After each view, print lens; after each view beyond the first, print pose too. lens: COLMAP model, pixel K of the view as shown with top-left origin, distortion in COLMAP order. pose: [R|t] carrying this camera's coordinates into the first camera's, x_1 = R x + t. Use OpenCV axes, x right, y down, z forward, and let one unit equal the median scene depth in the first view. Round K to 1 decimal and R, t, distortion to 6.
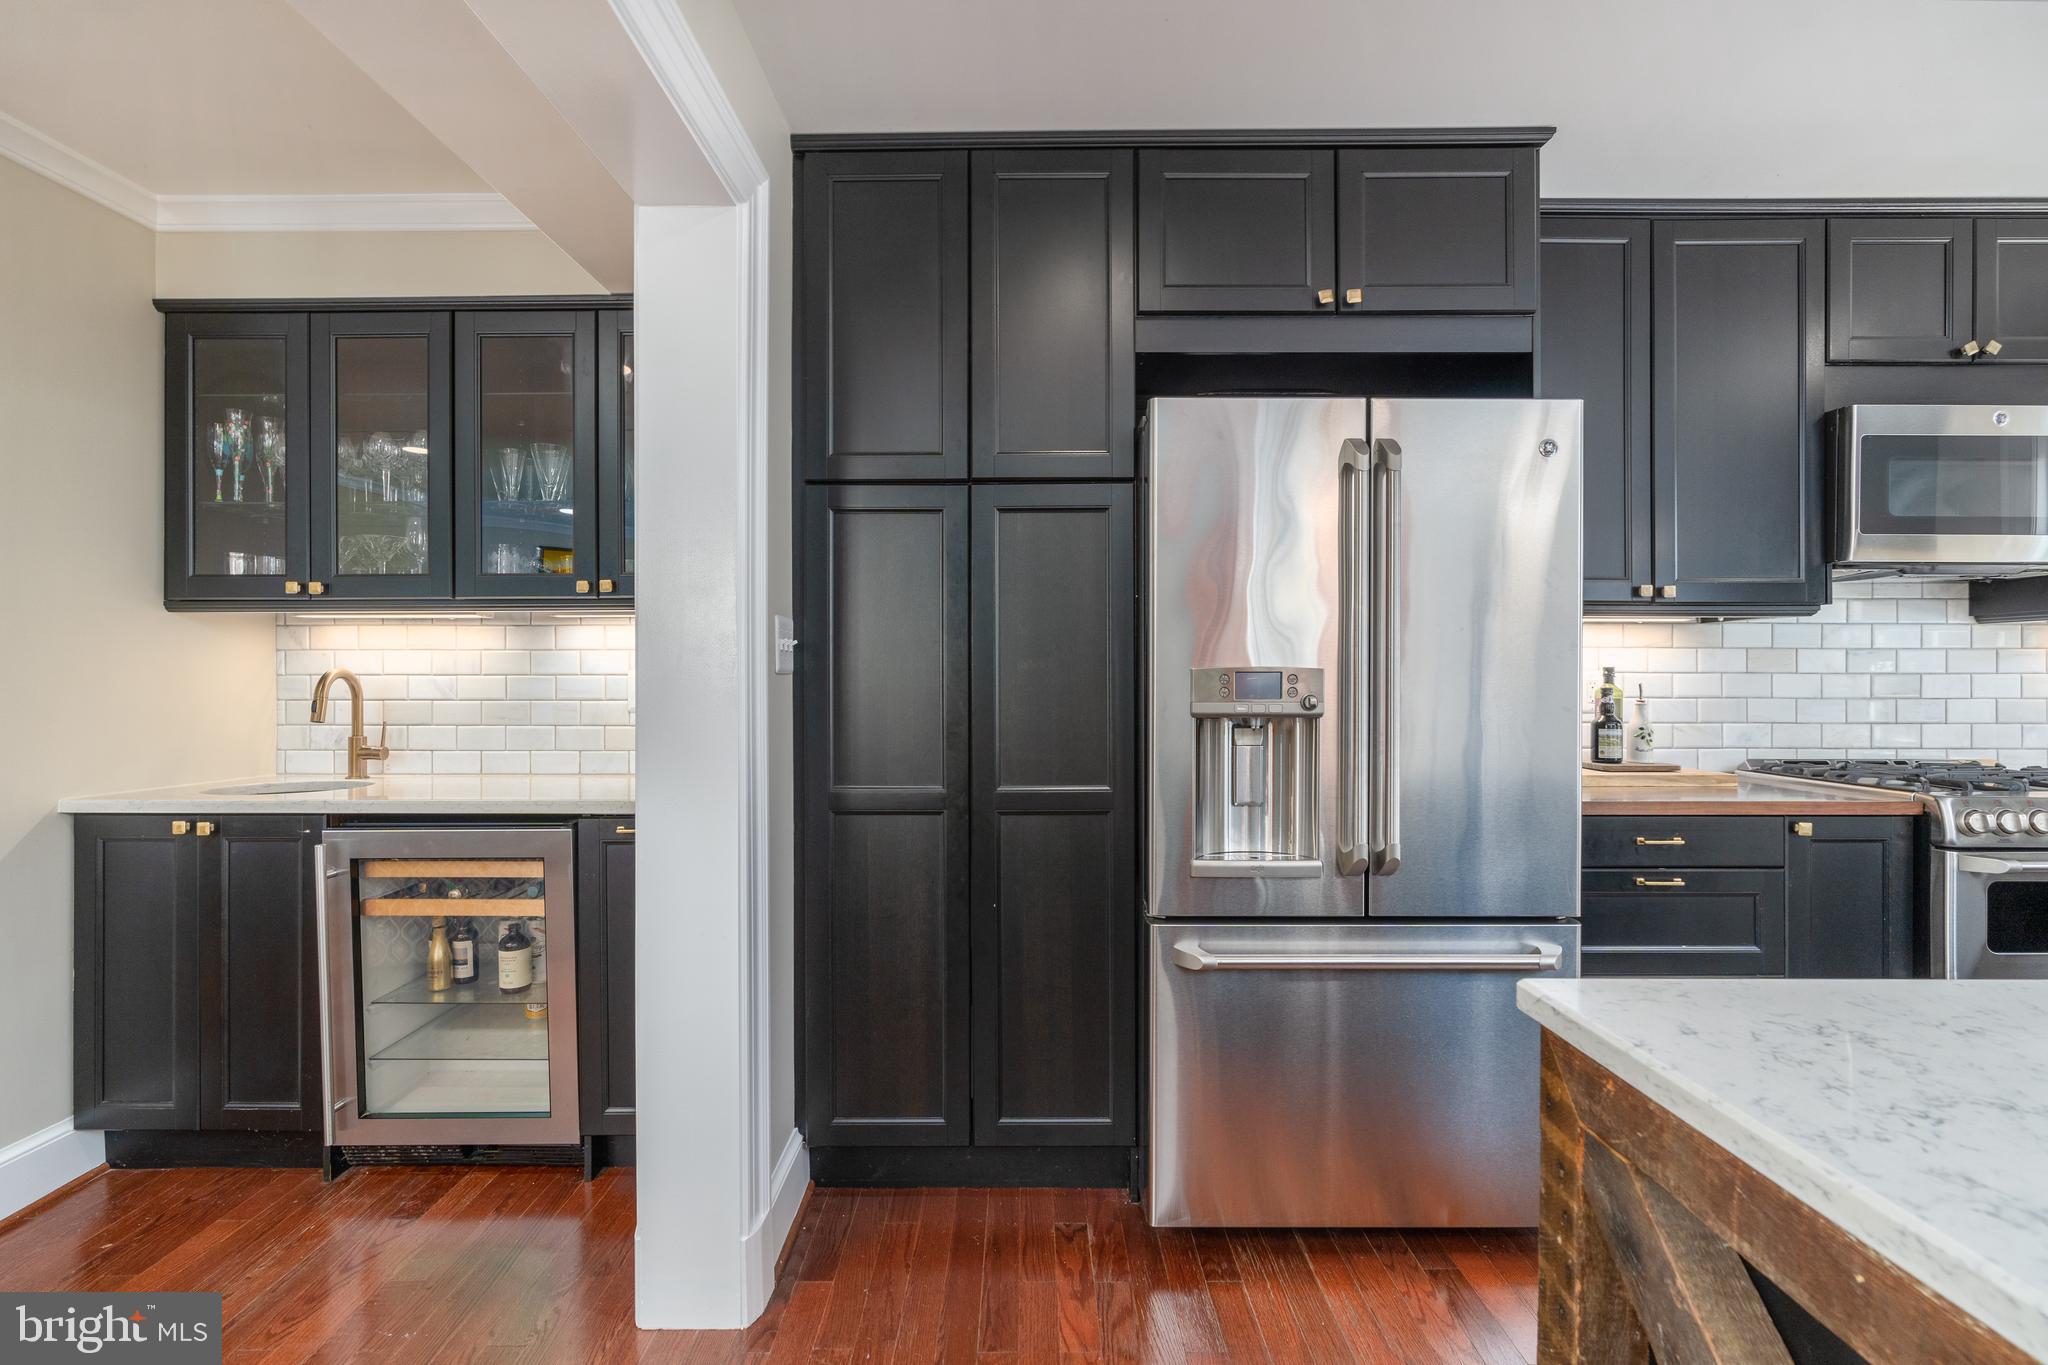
lens RADIAL K [[1042.3, 0, 1057.5], [0, 1042.3, 677.5], [0, 0, 1]] dist [-0.003986, -0.001116]
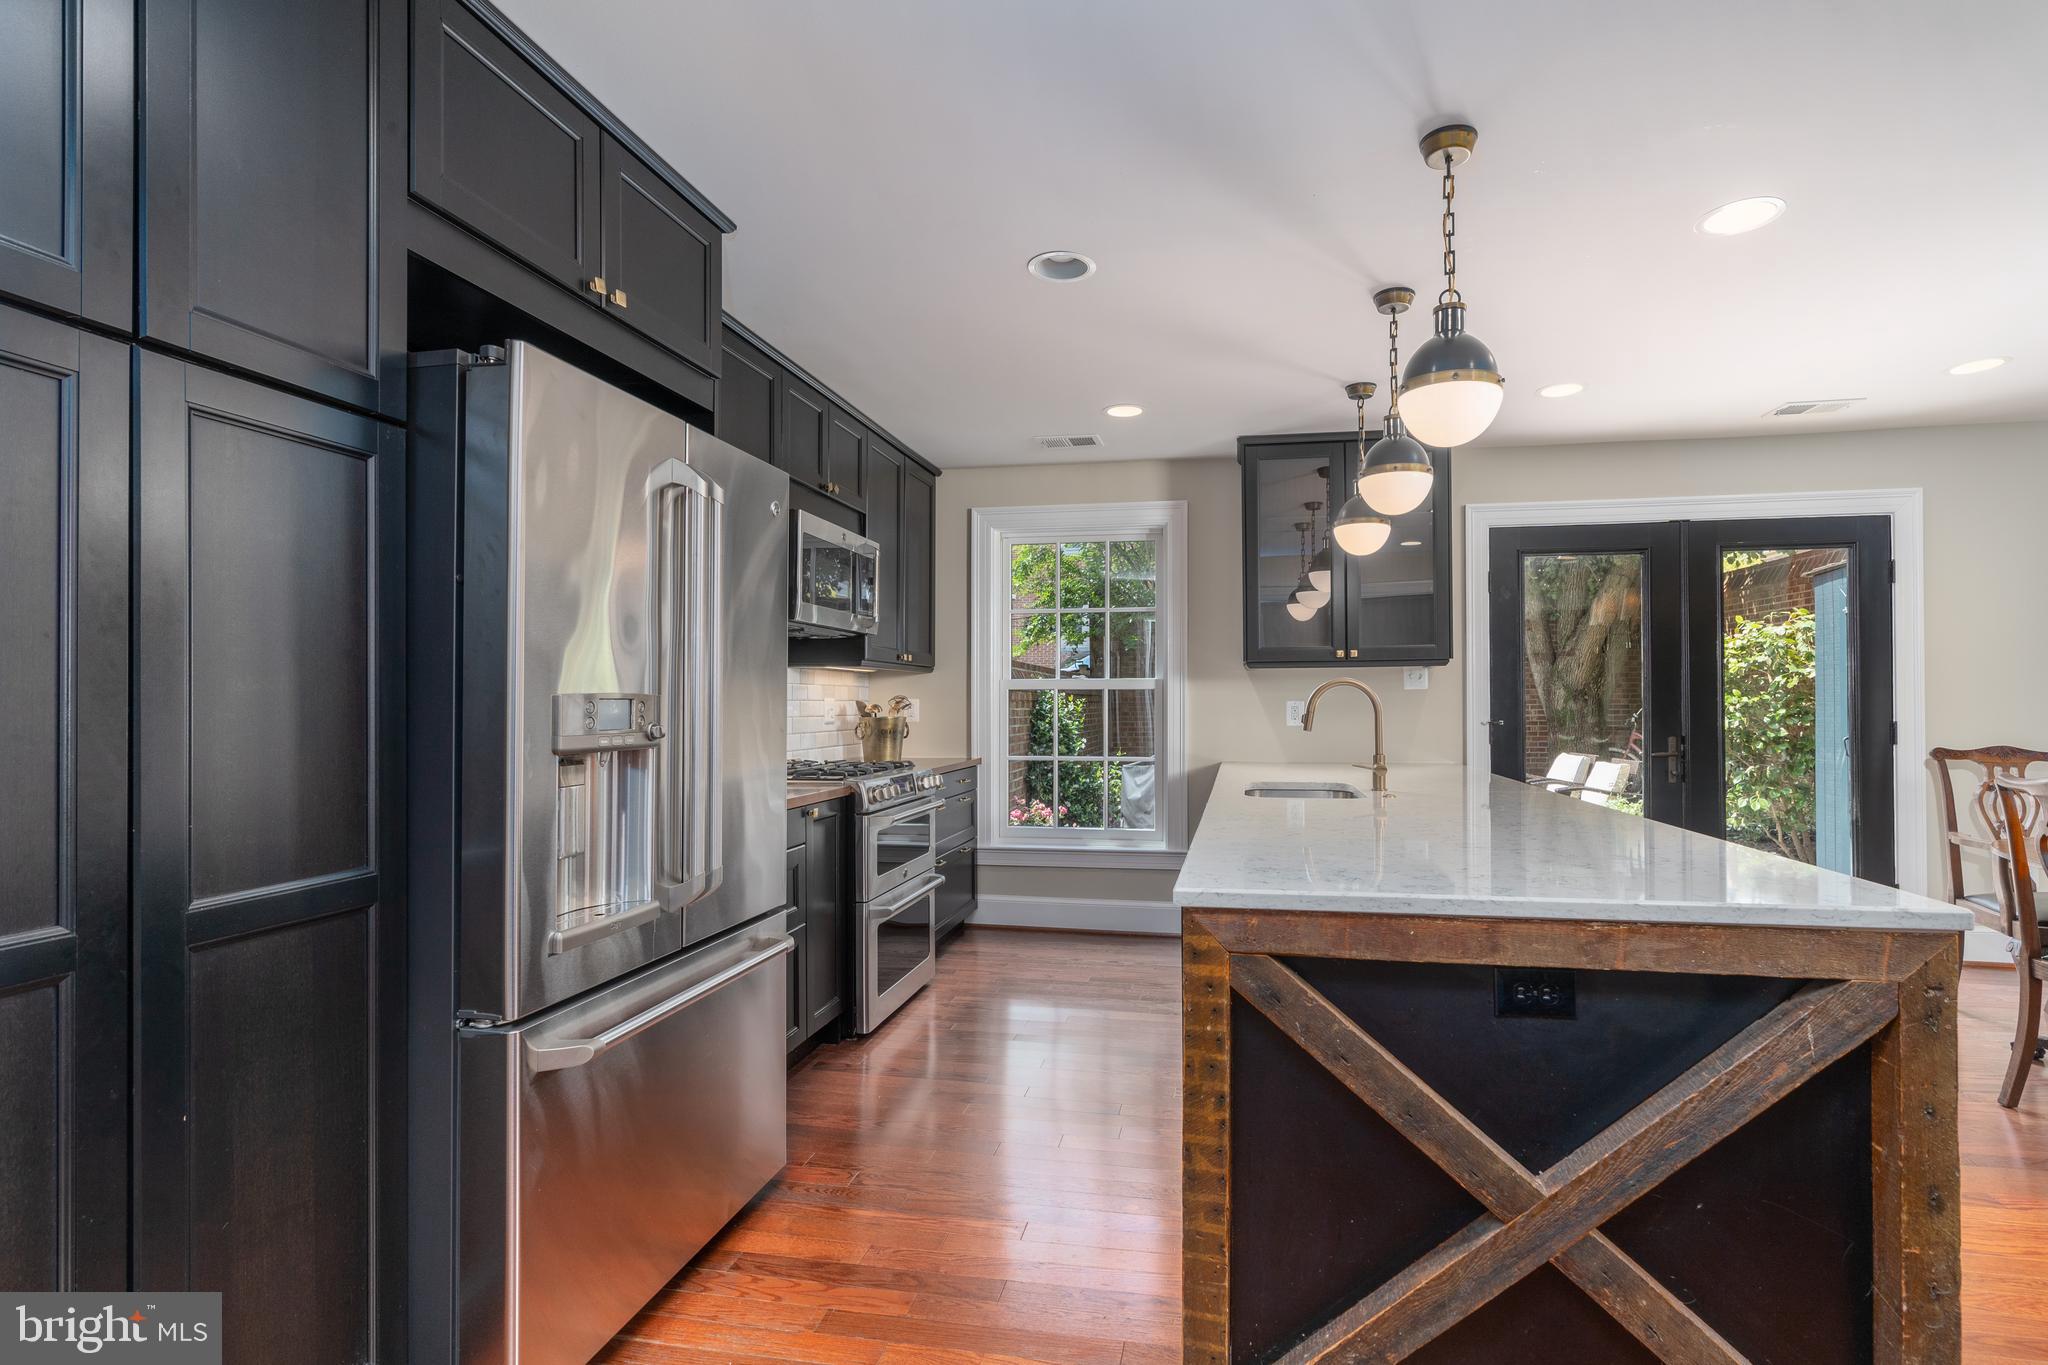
lens RADIAL K [[941.9, 0, 1071.4], [0, 941.9, 696.9], [0, 0, 1]] dist [-0.003613, -0.000407]
pose [[0.184661, 0.003268, 0.982797, -0.457928], [0.006216, 0.999971, -0.004493, -0.000586], [-0.982783, 0.006938, 0.184635, 0.432198]]
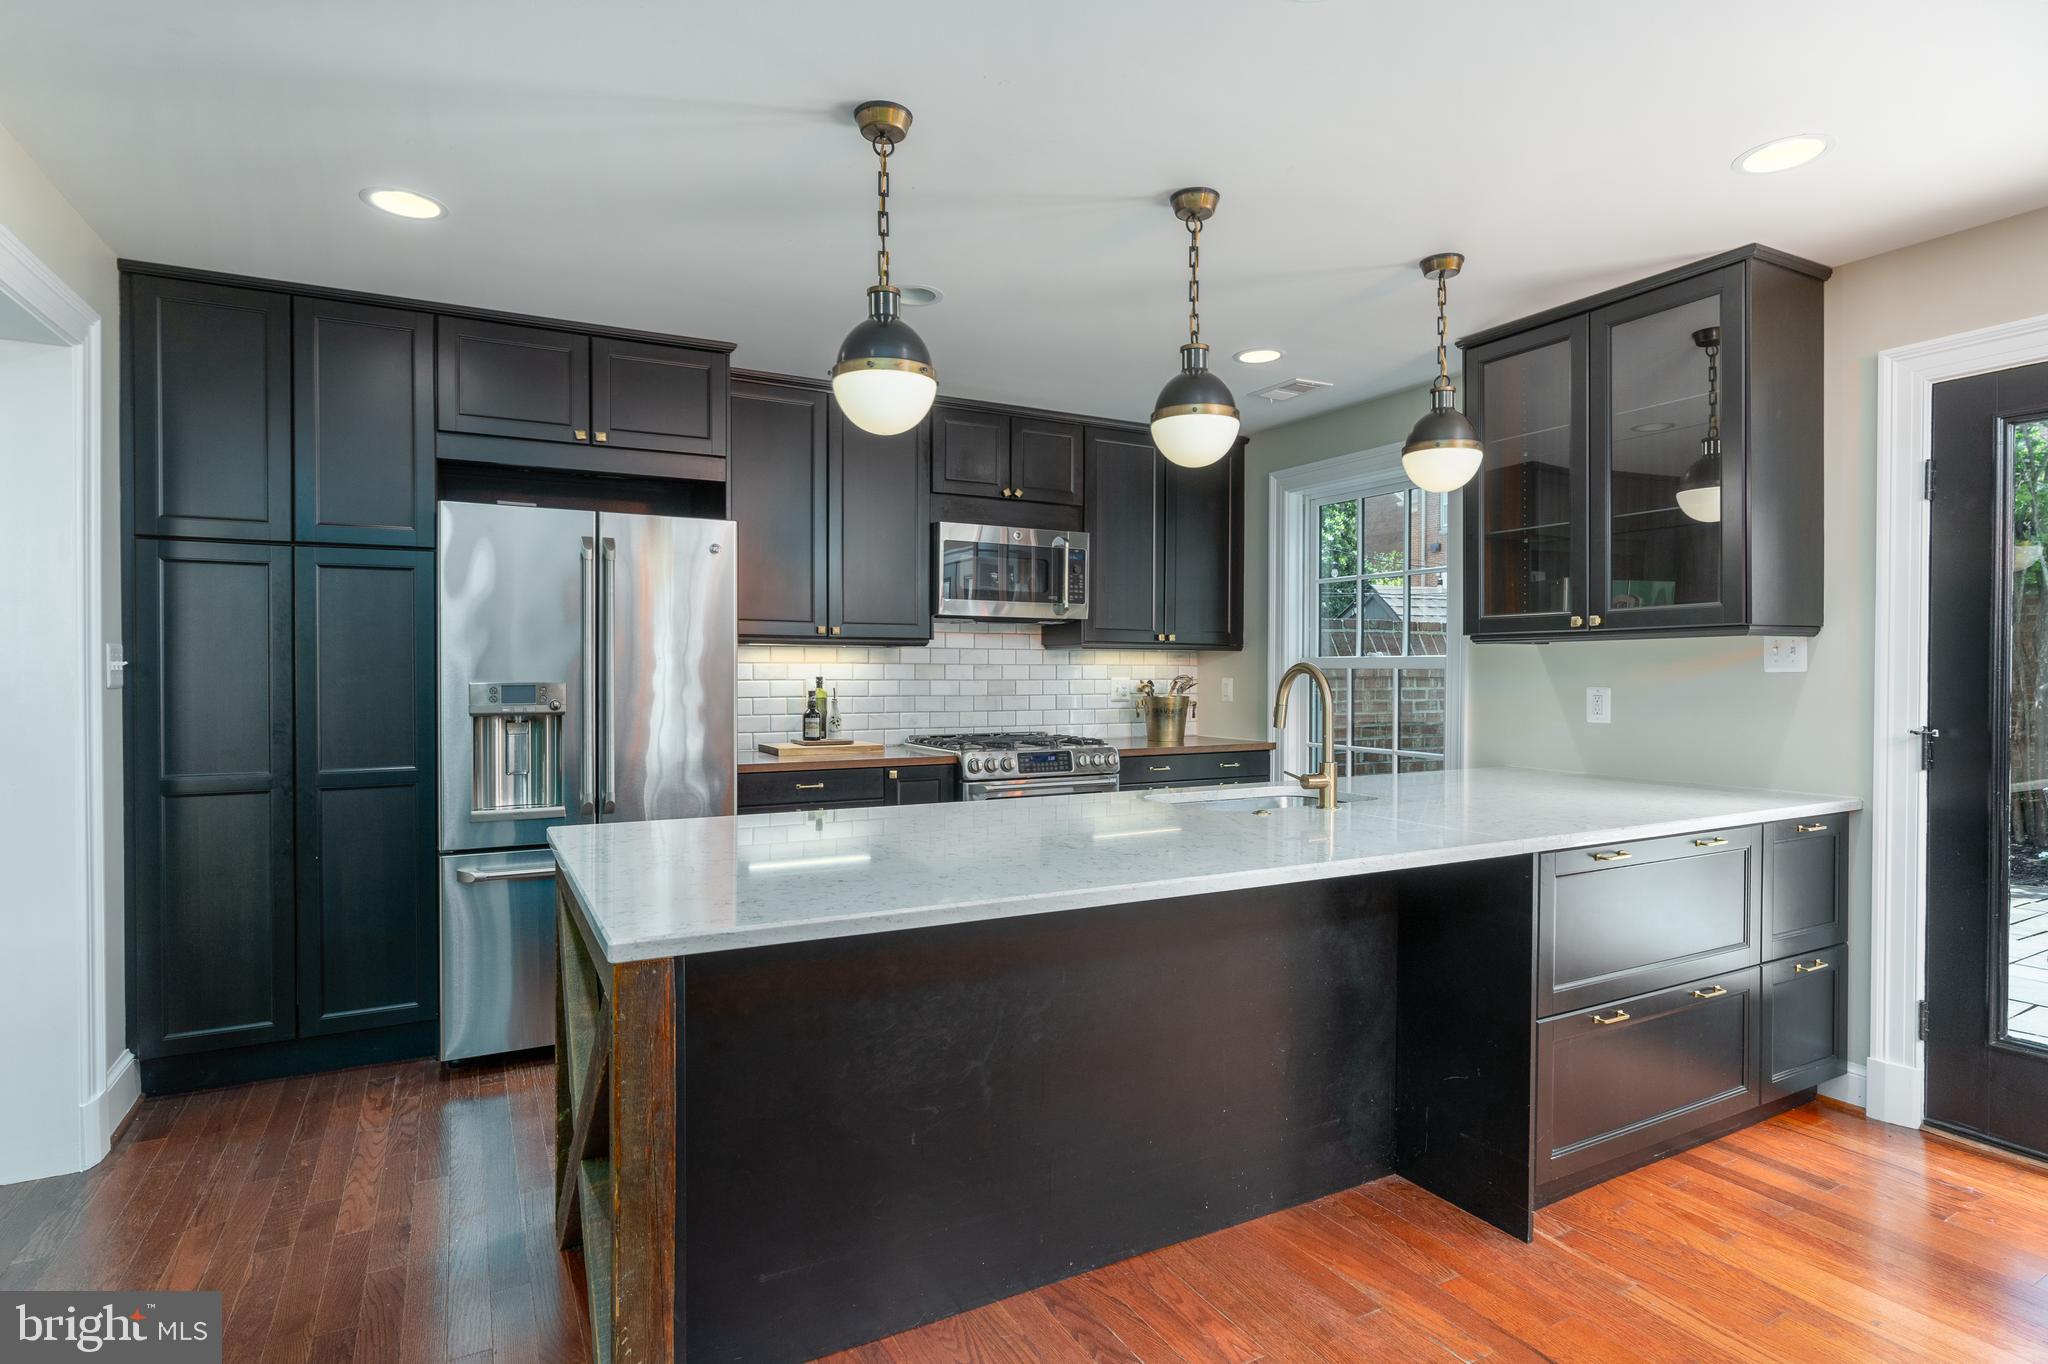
lens RADIAL K [[1074.2, 0, 1062.8], [0, 1074.2, 676.8], [0, 0, 1]] dist [0.001235, 0.000900]
pose [[0.881391, -0.003188, 0.472377, 0.133417], [0.000541, 0.999983, 0.005740, -0.024084], [-0.472388, -0.004803, 0.881378, -0.682112]]
